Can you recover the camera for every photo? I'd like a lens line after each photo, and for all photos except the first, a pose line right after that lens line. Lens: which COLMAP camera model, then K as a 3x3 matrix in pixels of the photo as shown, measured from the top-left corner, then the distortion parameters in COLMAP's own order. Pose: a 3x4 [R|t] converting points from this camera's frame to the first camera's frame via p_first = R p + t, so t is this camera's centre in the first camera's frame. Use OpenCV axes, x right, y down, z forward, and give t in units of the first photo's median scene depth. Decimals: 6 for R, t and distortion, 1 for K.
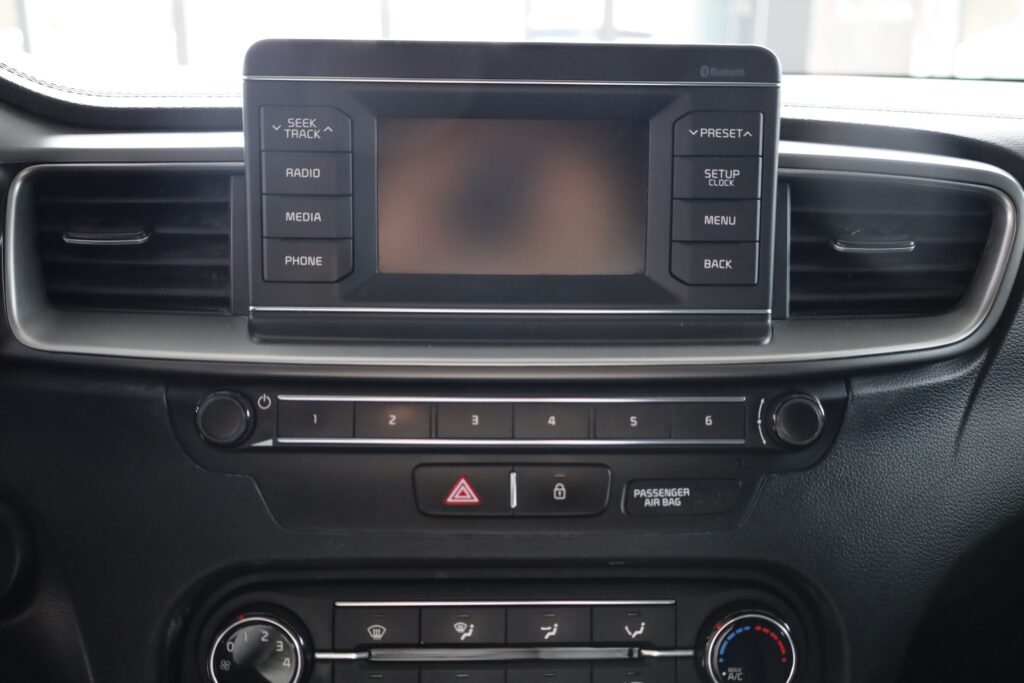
lens RADIAL K [[920.3, 0, 512.0], [0, 920.3, 341.5], [0, 0, 1]] dist [-0.026594, 0.010513]
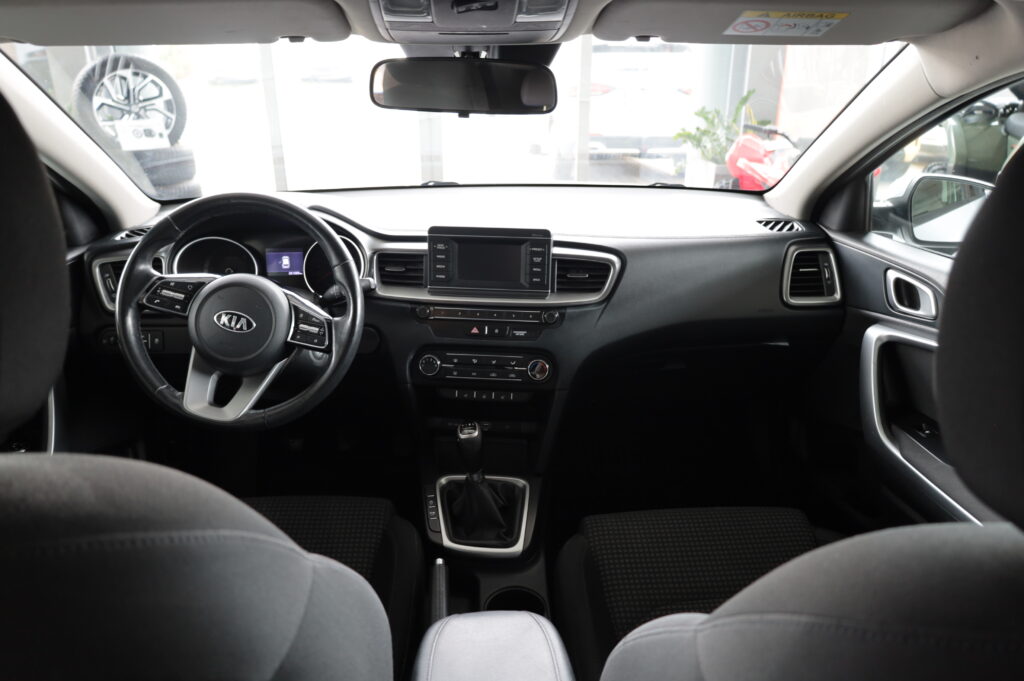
lens RADIAL K [[677.4, 0, 512.0], [0, 677.4, 340.5], [0, 0, 1]] dist [-0.010681, 0.000646]
pose [[0.993779, 0.038653, -0.104450, 0.469061], [-0.026381, 0.992850, 0.116417, -0.174150], [0.108203, -0.112937, 0.987693, -2.230352]]
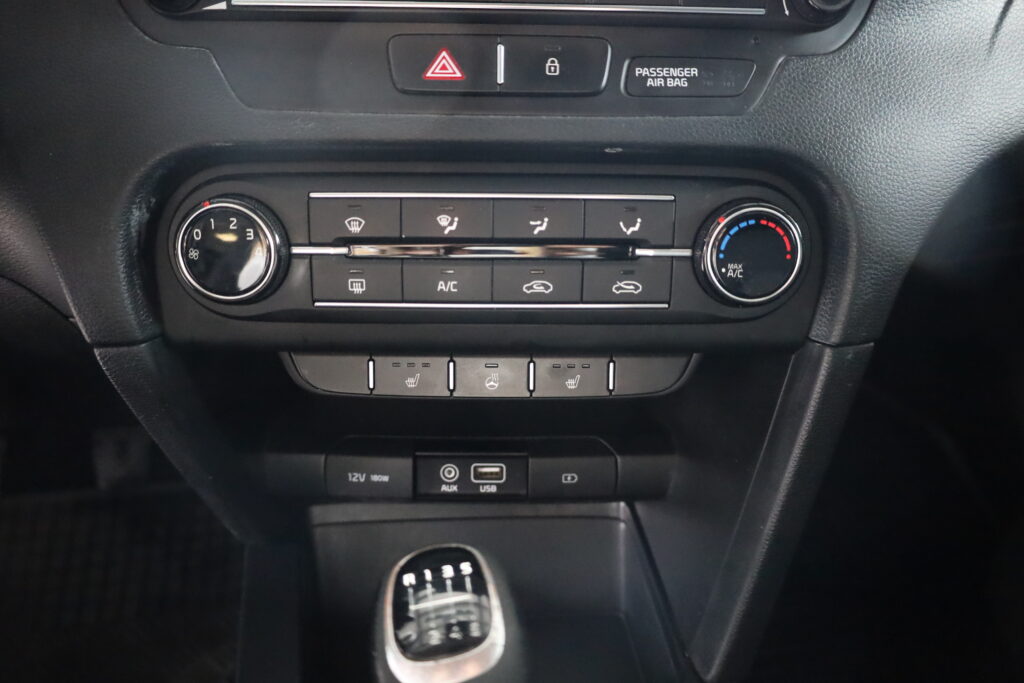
lens RADIAL K [[677.4, 0, 512.0], [0, 677.4, 341.5], [0, 0, 1]] dist [-0.010681, 0.000646]
pose [[0.999881, 0.008275, -0.013046, 0.023241], [-0.004950, 0.971530, 0.236866, 0.266149], [0.014635, -0.236773, 0.971455, 0.298530]]
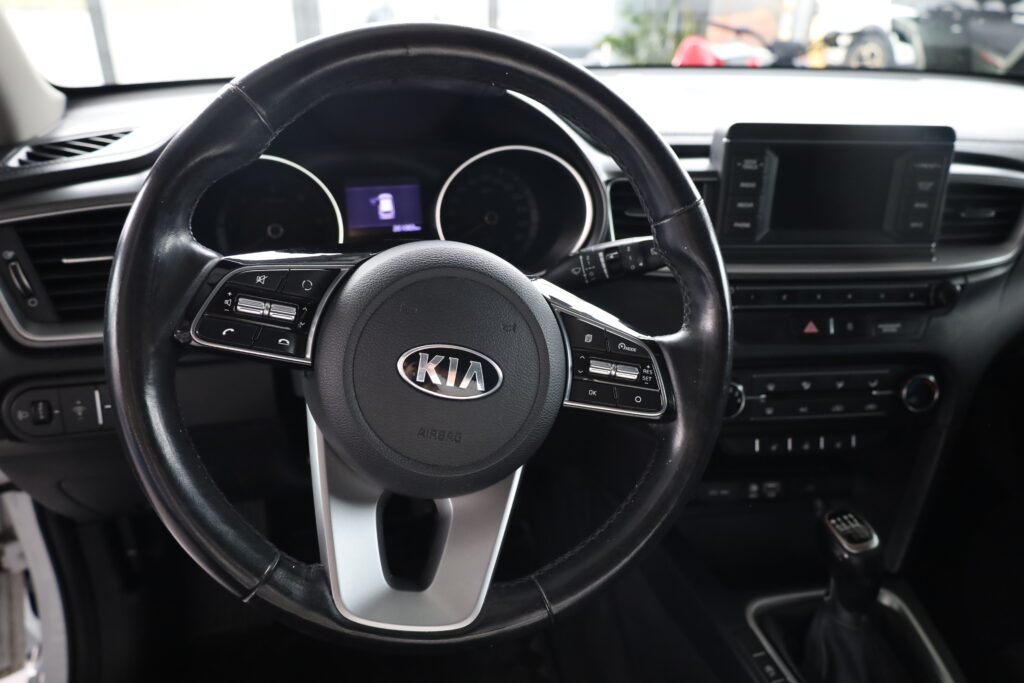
lens RADIAL K [[704.3, 0, 514.9], [0, 704.3, 348.6], [0, 0, 1]] dist [-0.008755, -0.000536]
pose [[0.995935, -0.022714, 0.087164, -0.947293], [0.003660, 0.977091, 0.212792, -0.164083], [-0.090001, -0.211608, 0.973202, -0.667418]]
